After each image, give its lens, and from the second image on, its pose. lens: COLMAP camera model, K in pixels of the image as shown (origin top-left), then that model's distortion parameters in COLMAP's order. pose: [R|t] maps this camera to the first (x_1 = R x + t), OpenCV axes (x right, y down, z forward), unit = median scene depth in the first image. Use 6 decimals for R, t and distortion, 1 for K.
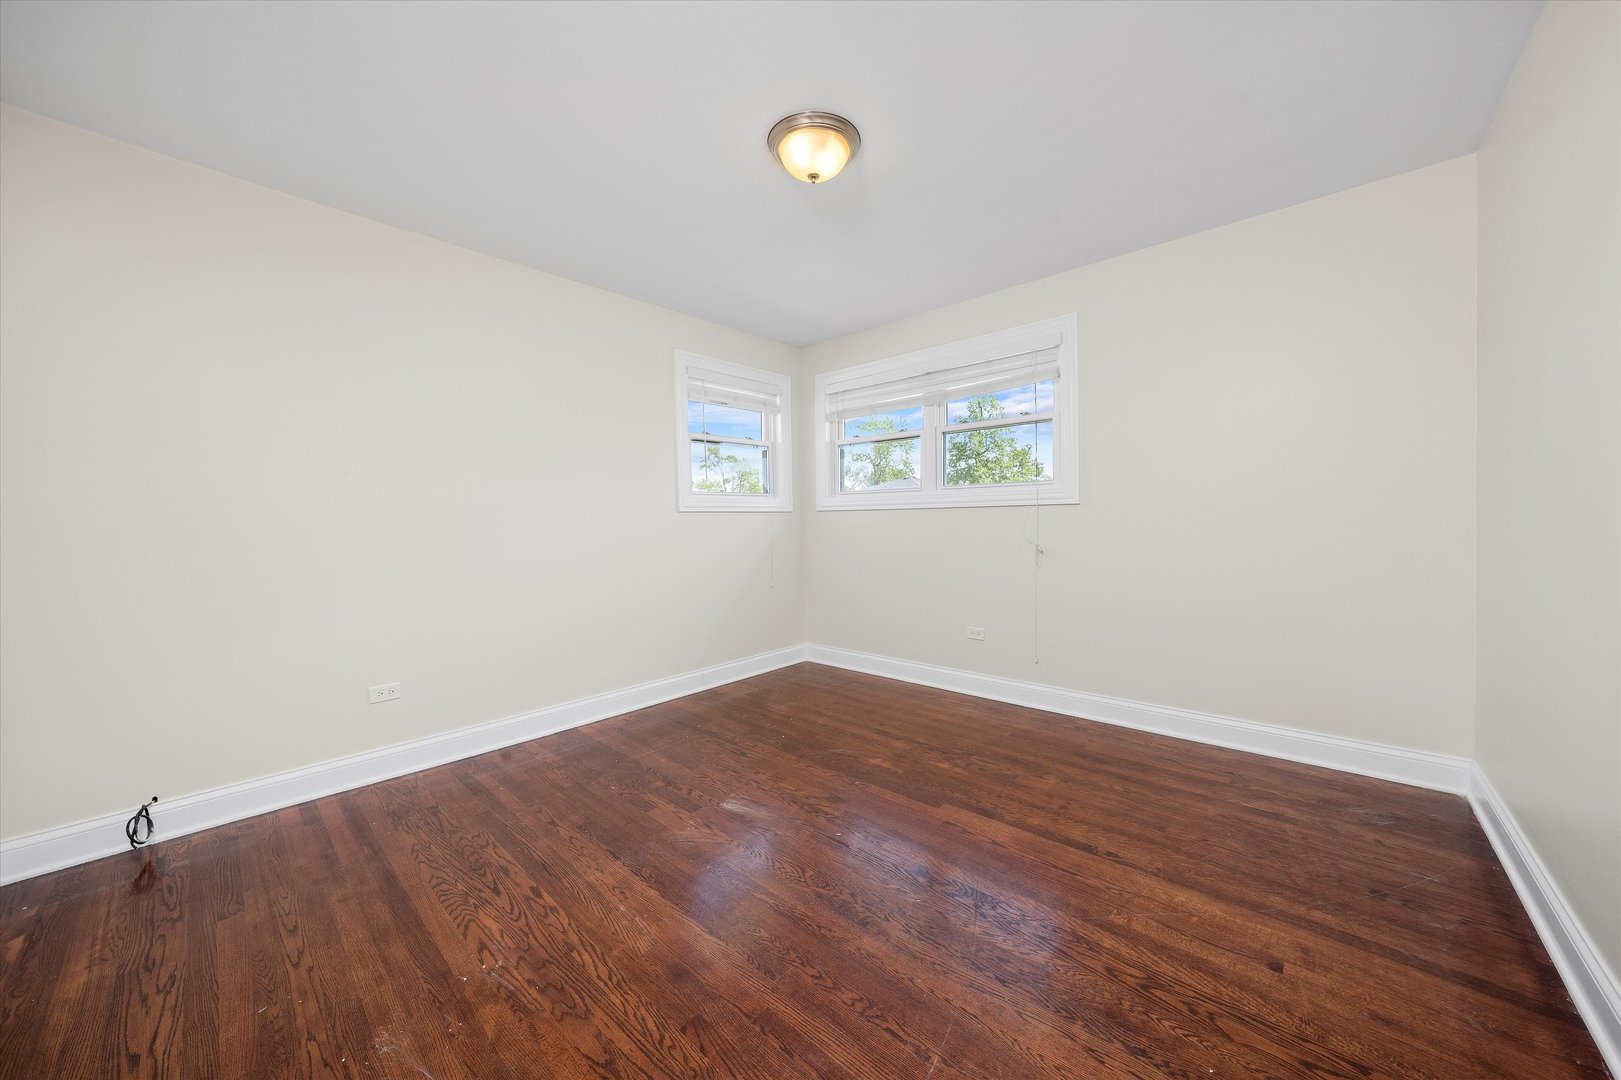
lens RADIAL K [[563.1, 0, 804.4], [0, 563.1, 529.1], [0, 0, 1]] dist [-0.017831, 0.005008]
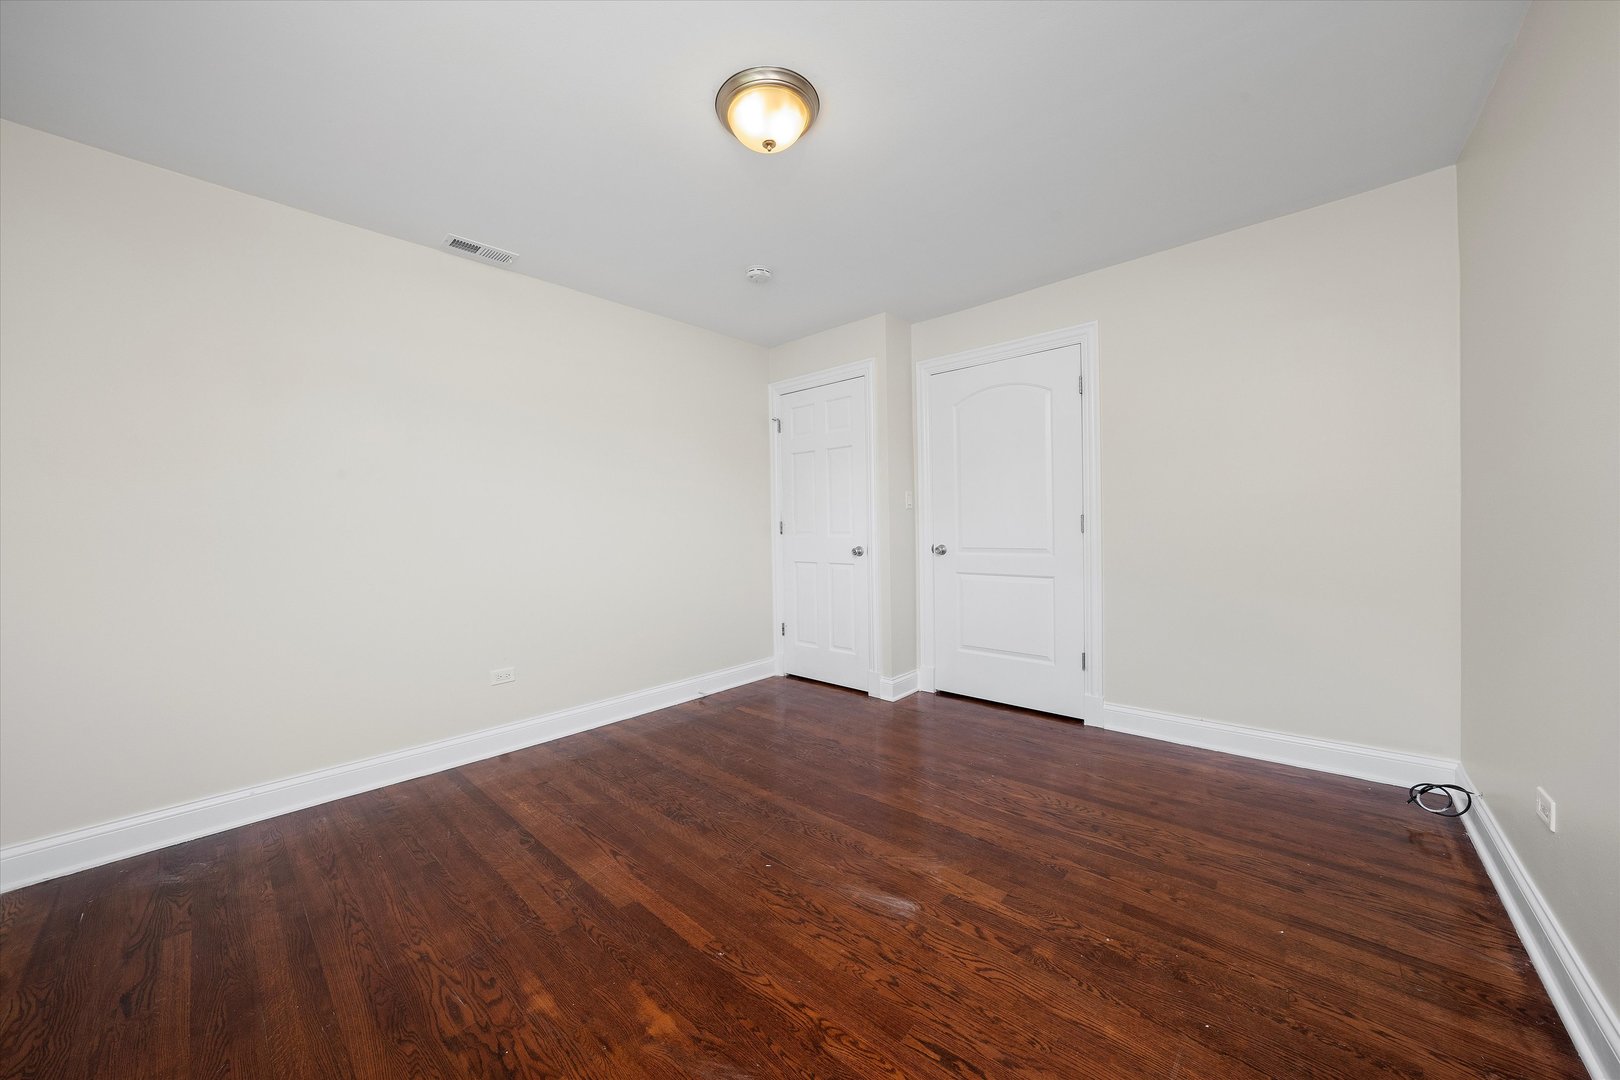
lens RADIAL K [[562.8, 0, 803.9], [0, 562.8, 529.1], [0, 0, 1]] dist [-0.017831, 0.005008]
pose [[-0.999361, 0.035133, -0.006602, -0.011218], [0.035005, 0.999214, 0.018609, -0.028755], [0.007251, 0.018366, -0.999805, 1.803876]]
